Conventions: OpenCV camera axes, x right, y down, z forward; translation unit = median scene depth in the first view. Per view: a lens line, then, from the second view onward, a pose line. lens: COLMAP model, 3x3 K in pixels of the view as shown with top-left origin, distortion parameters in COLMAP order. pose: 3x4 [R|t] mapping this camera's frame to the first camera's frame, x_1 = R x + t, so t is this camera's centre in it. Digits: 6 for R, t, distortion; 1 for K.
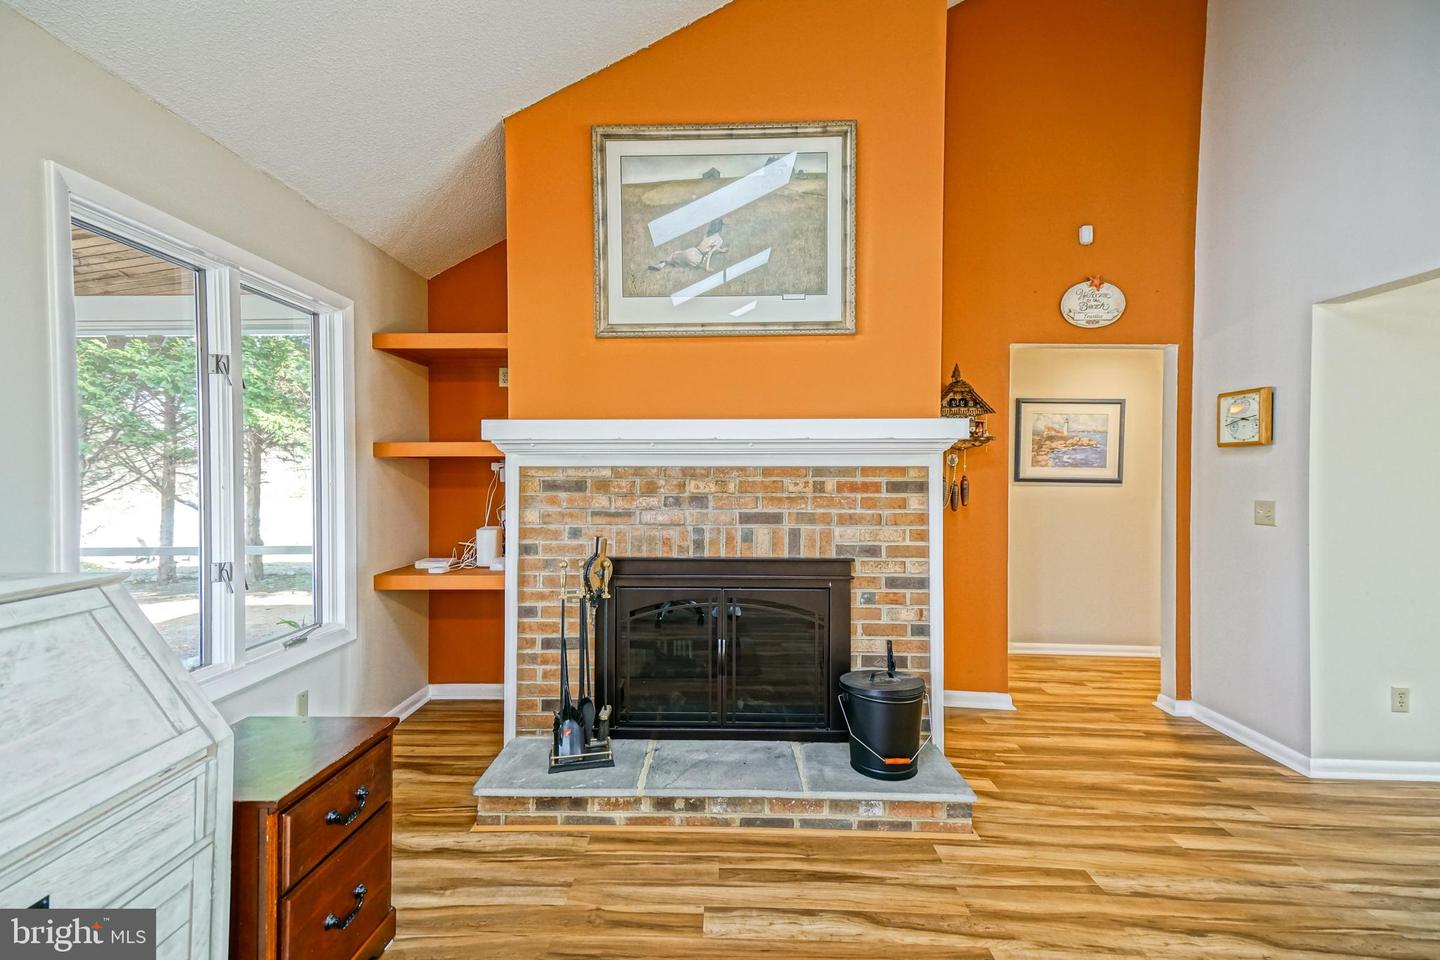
lens RADIAL K [[641.5, 0, 716.2], [0, 641.5, 476.1], [0, 0, 1]] dist [0.041137, -0.002862]
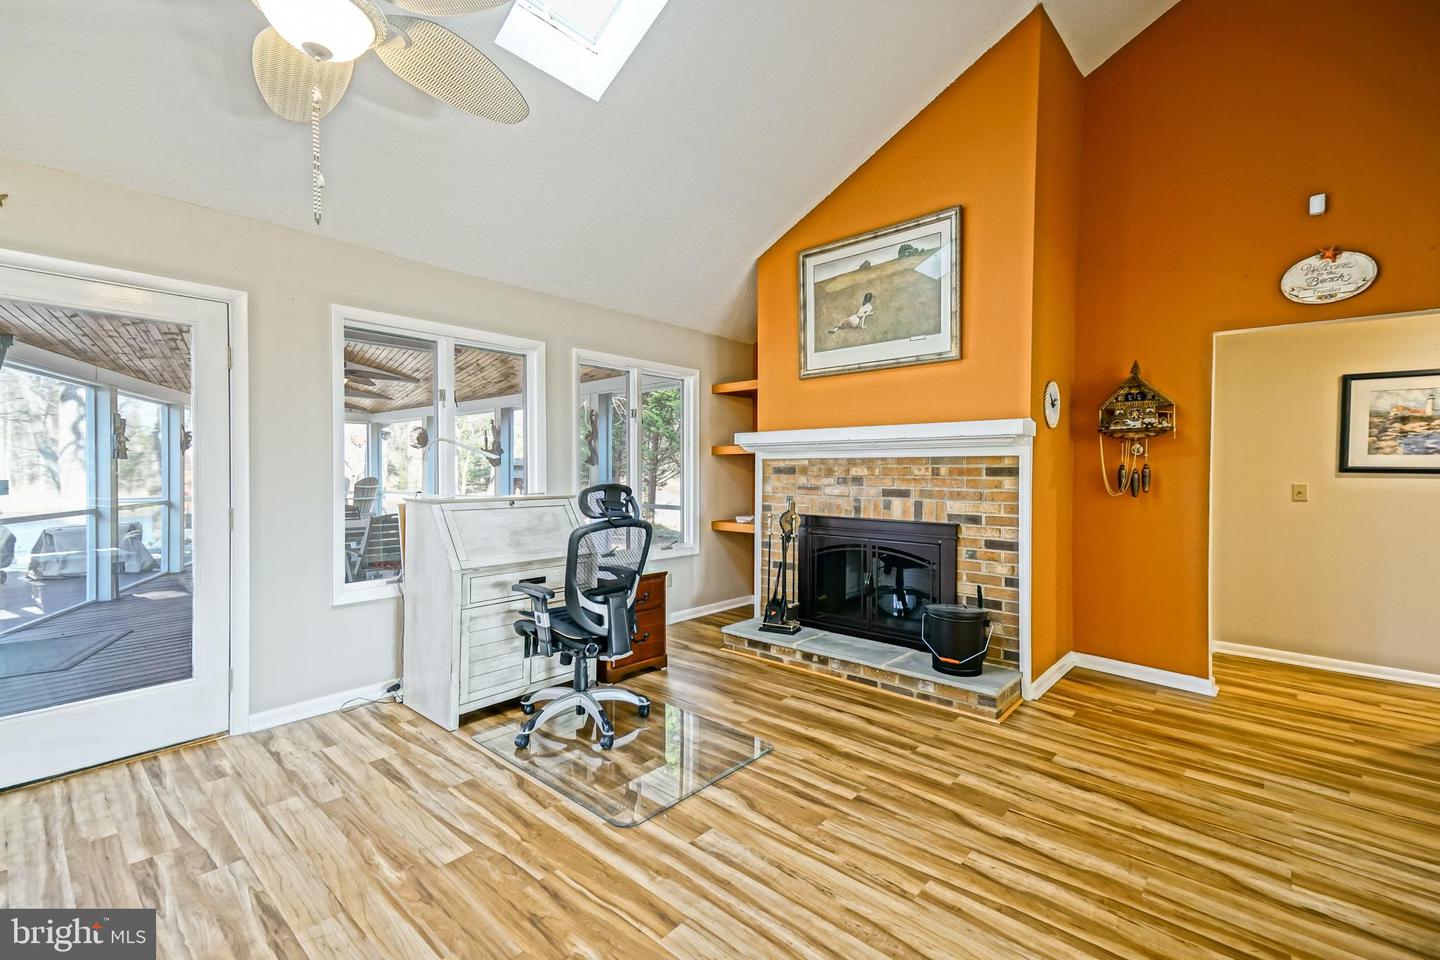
lens RADIAL K [[641.5, 0, 705.6], [0, 641.5, 472.2], [0, 0, 1]] dist [0.041137, -0.002862]
pose [[0.751007, 0.003395, -0.660285, 0.708529], [-0.003798, 0.999992, 0.000822, 0.019068], [0.660283, 0.001890, 0.751015, -0.378620]]
